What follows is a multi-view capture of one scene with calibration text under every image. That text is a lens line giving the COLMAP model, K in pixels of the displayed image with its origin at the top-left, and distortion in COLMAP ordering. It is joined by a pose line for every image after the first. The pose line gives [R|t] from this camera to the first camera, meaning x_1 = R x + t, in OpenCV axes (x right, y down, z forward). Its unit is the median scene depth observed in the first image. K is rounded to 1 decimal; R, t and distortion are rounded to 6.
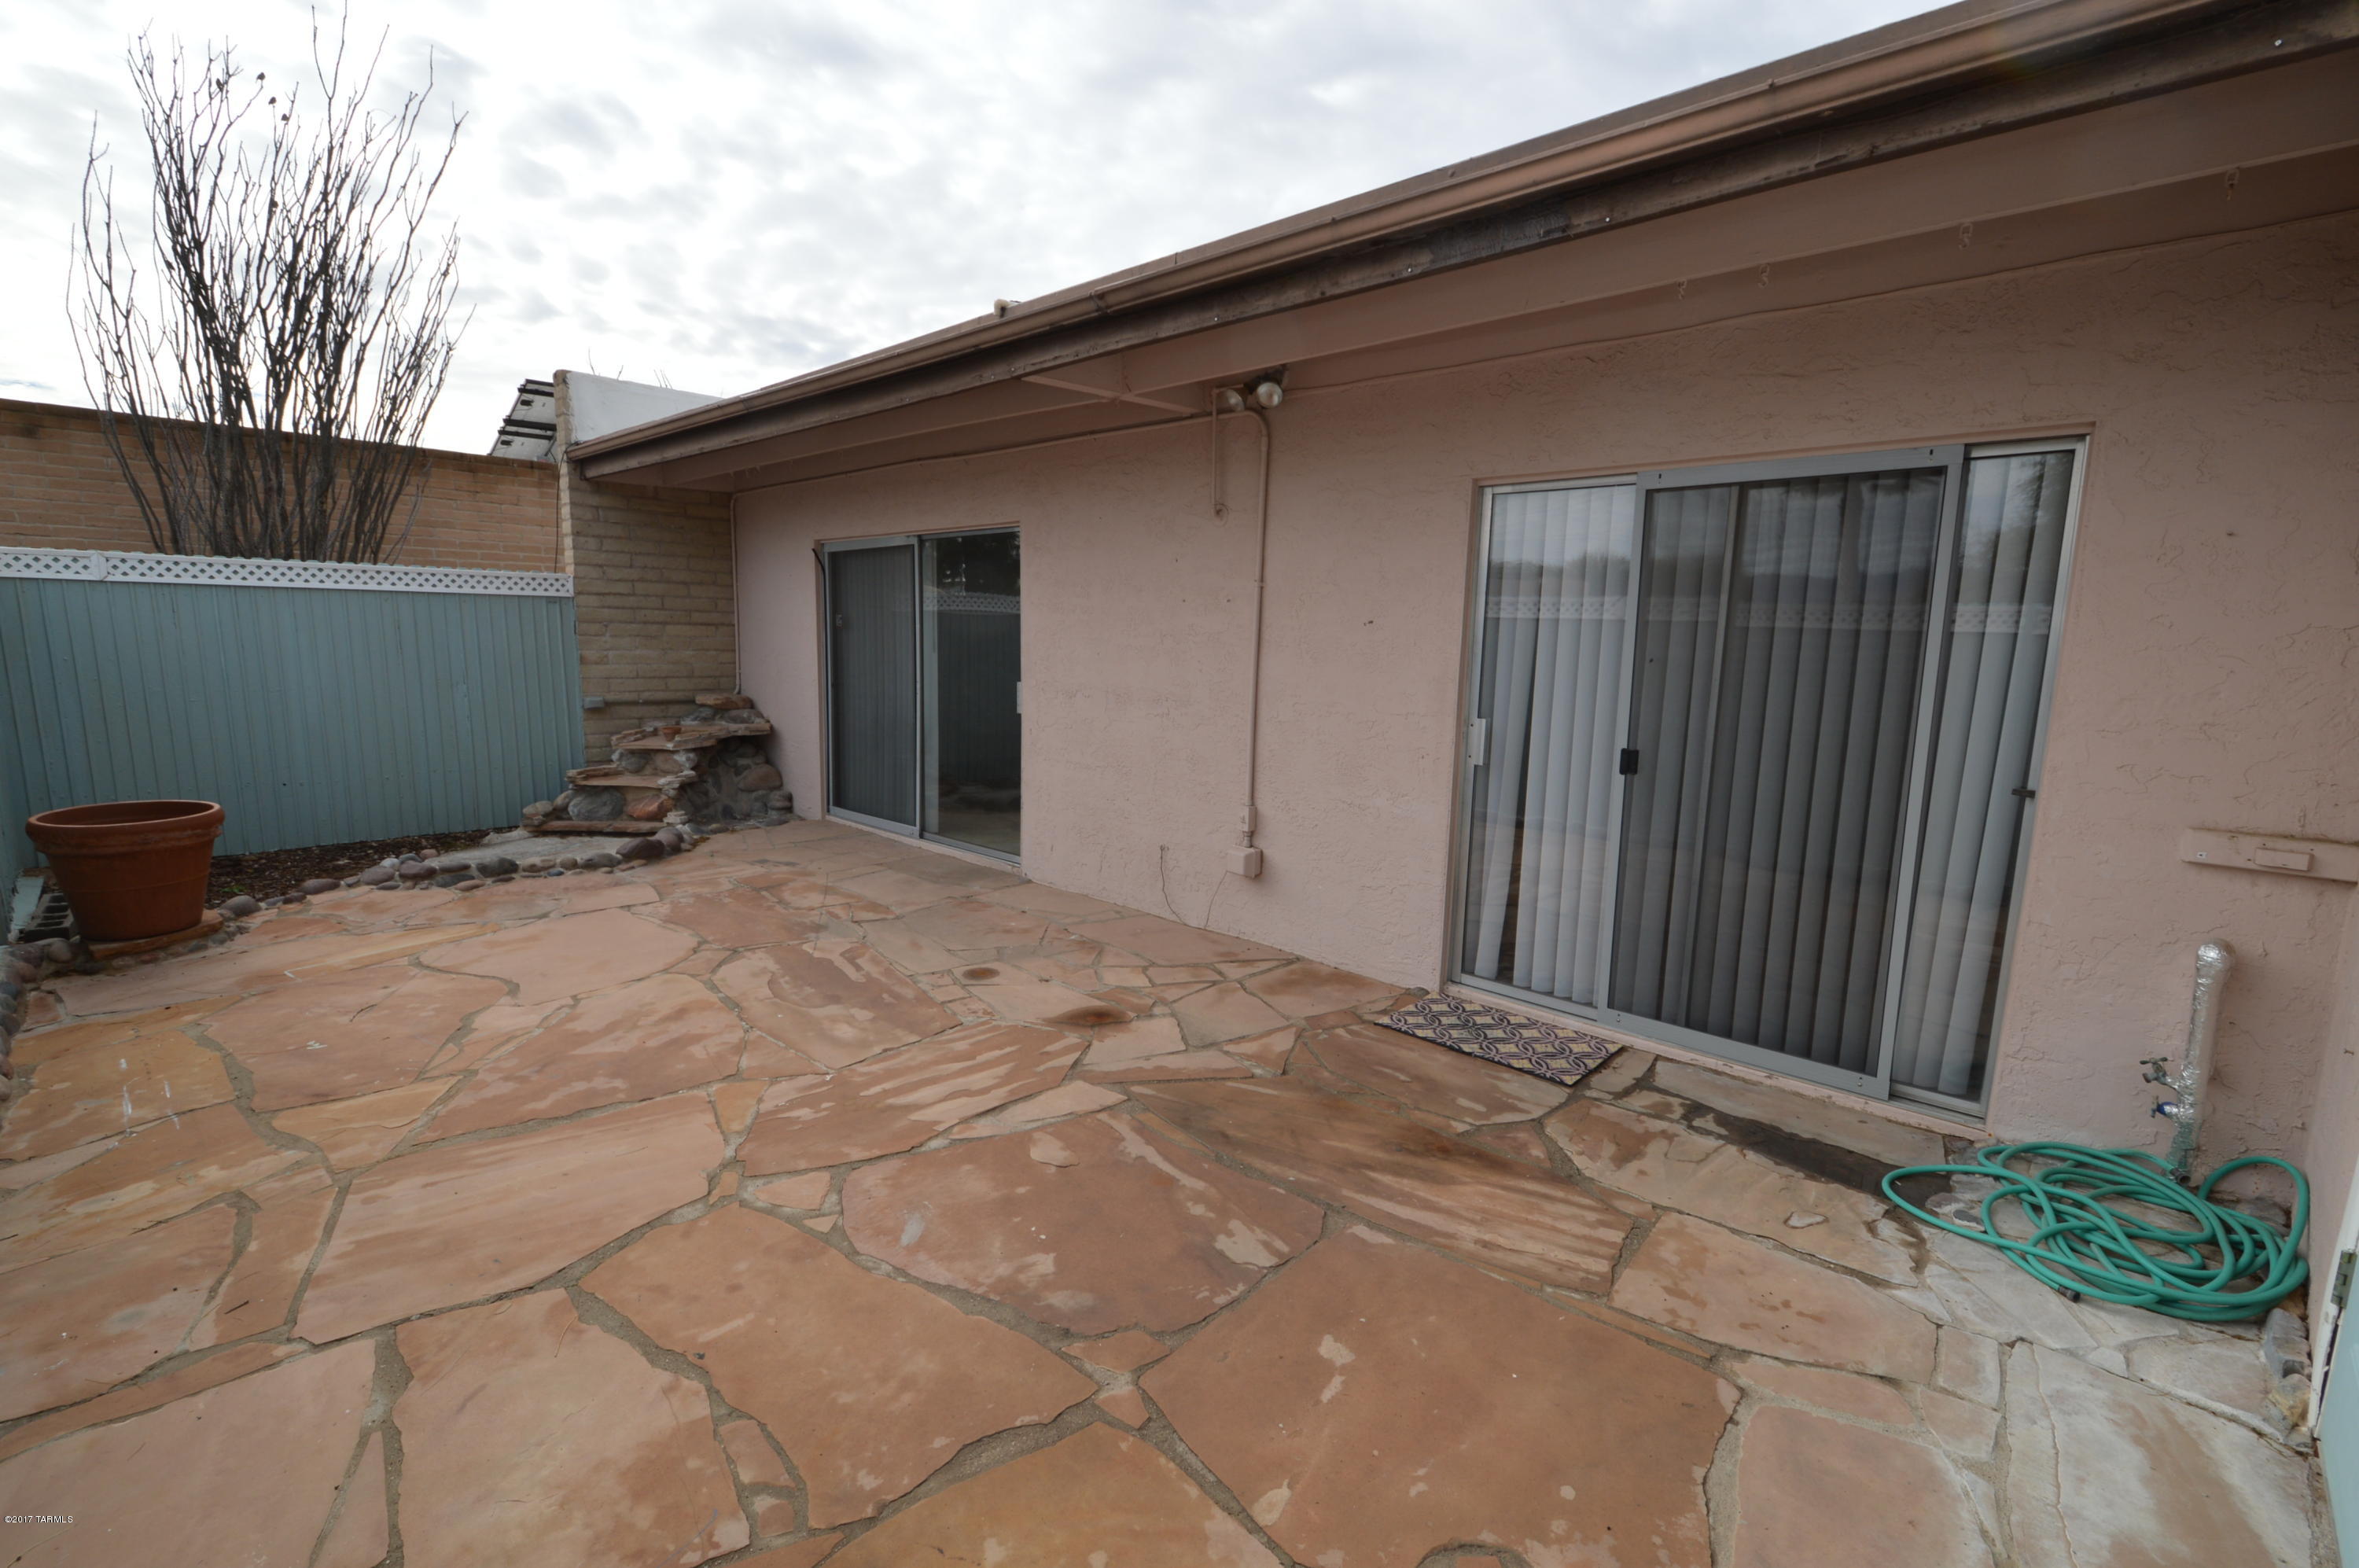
lens RADIAL K [[1037.5, 0, 1176.7], [0, 1037.5, 784.1], [0, 0, 1]] dist [0.011882, -0.011983]
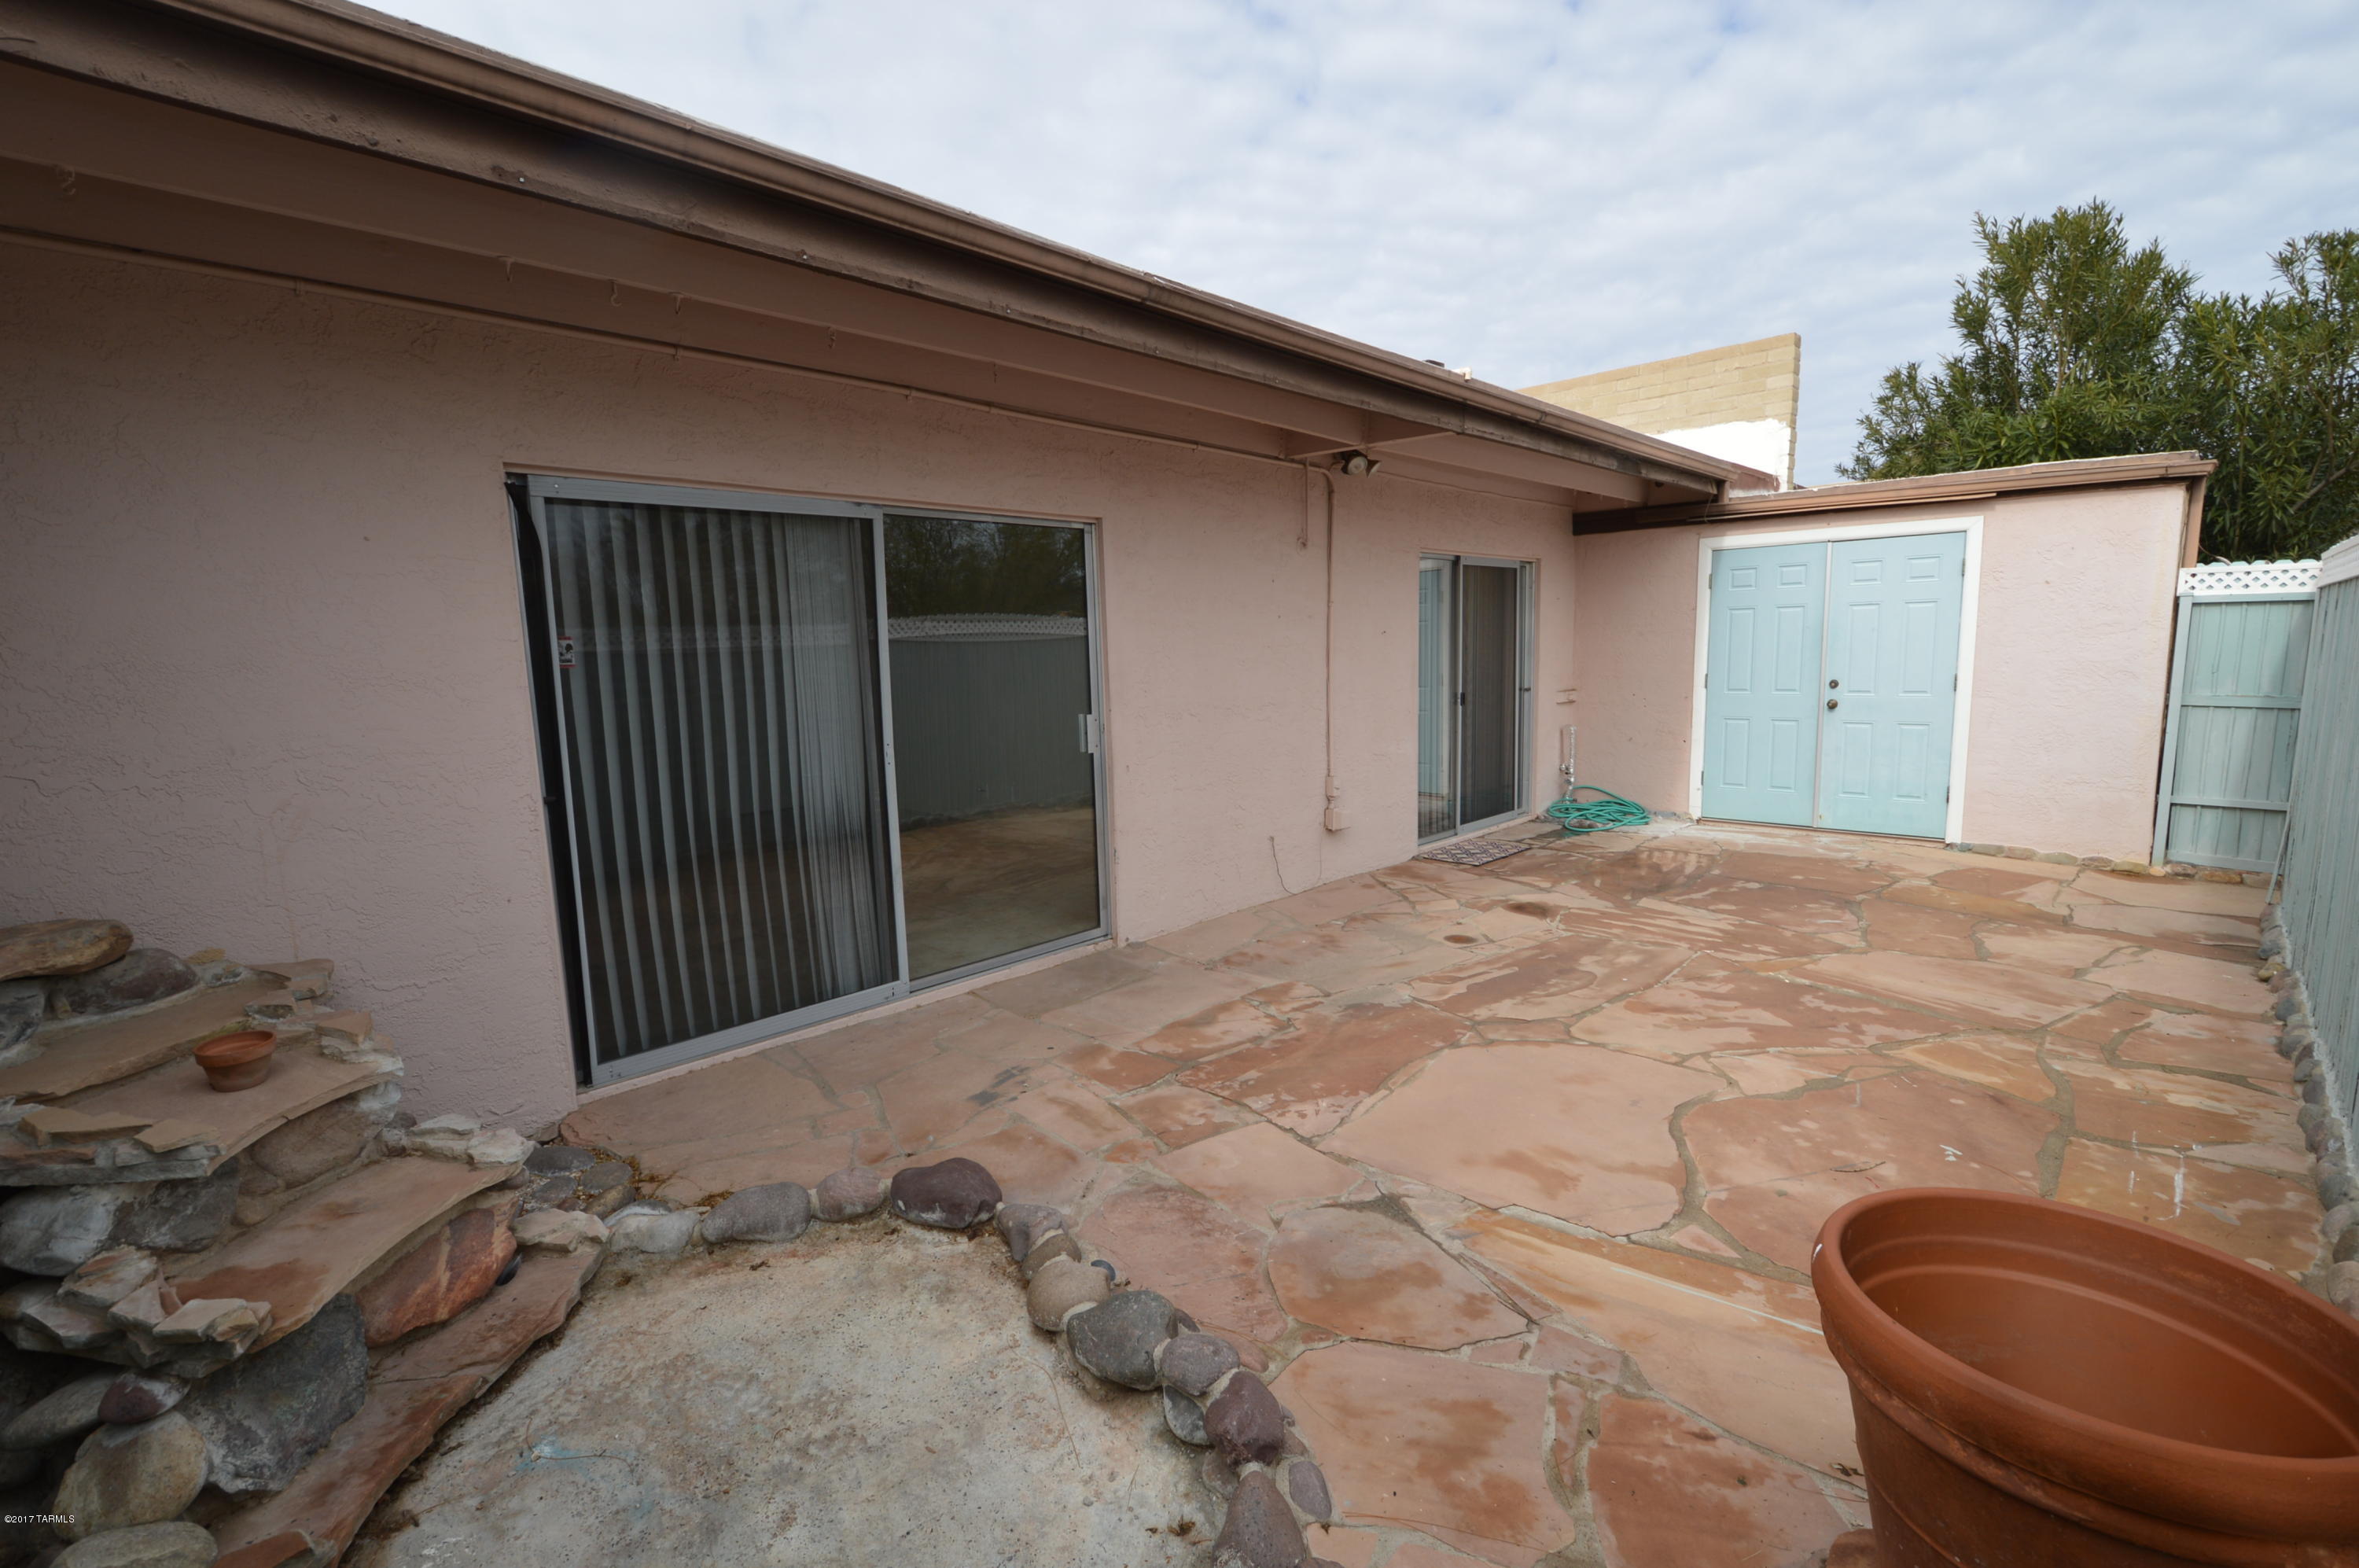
lens RADIAL K [[1037.5, 0, 1176.7], [0, 1037.5, 784.1], [0, 0, 1]] dist [0.011882, -0.011983]
pose [[0.009060, -0.153552, 0.988099, -1.444798], [0.170326, 0.973936, 0.149789, -0.234348], [-0.985346, 0.166942, 0.034978, 1.375725]]
